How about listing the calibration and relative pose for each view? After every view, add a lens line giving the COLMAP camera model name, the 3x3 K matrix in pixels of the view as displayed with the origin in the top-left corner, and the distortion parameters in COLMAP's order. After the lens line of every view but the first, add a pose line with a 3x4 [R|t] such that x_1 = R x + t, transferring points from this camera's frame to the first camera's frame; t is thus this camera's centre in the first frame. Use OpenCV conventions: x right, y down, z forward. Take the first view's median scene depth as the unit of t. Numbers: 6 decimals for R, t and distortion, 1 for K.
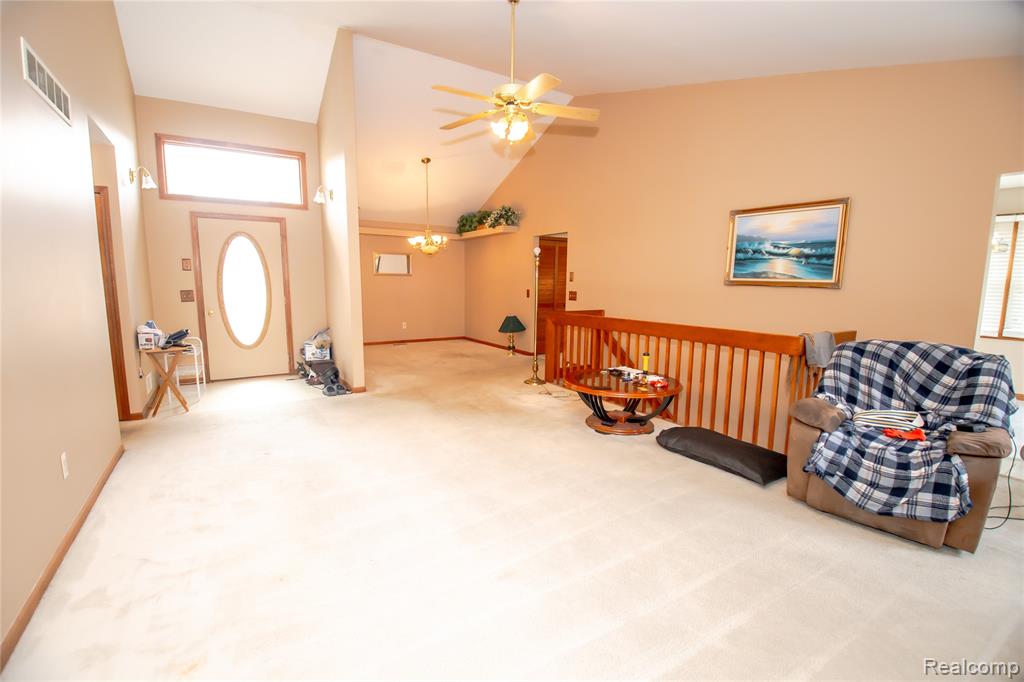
lens RADIAL K [[448.6, 0, 507.7], [0, 448.6, 344.0], [0, 0, 1]] dist [0.020225, -0.029595]
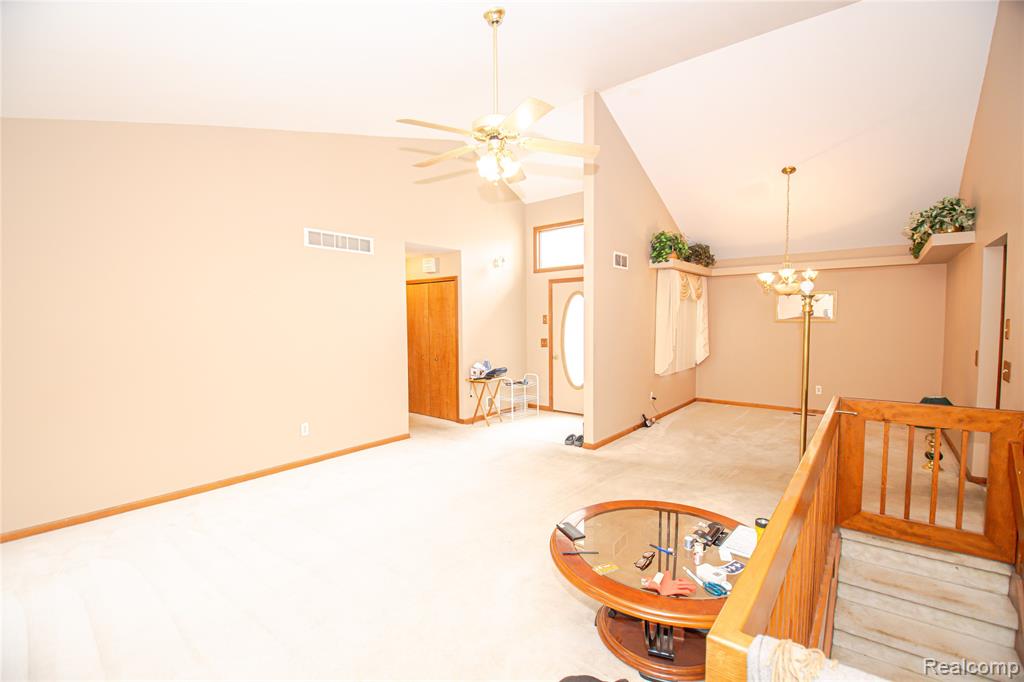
lens RADIAL K [[448.6, 0, 507.7], [0, 448.6, 344.0], [0, 0, 1]] dist [0.020225, -0.029595]
pose [[0.328617, 0.035915, -0.943780, 0.384199], [-0.125969, 0.992015, -0.006111, -0.064455], [0.936025, 0.120895, 0.330518, 0.366902]]
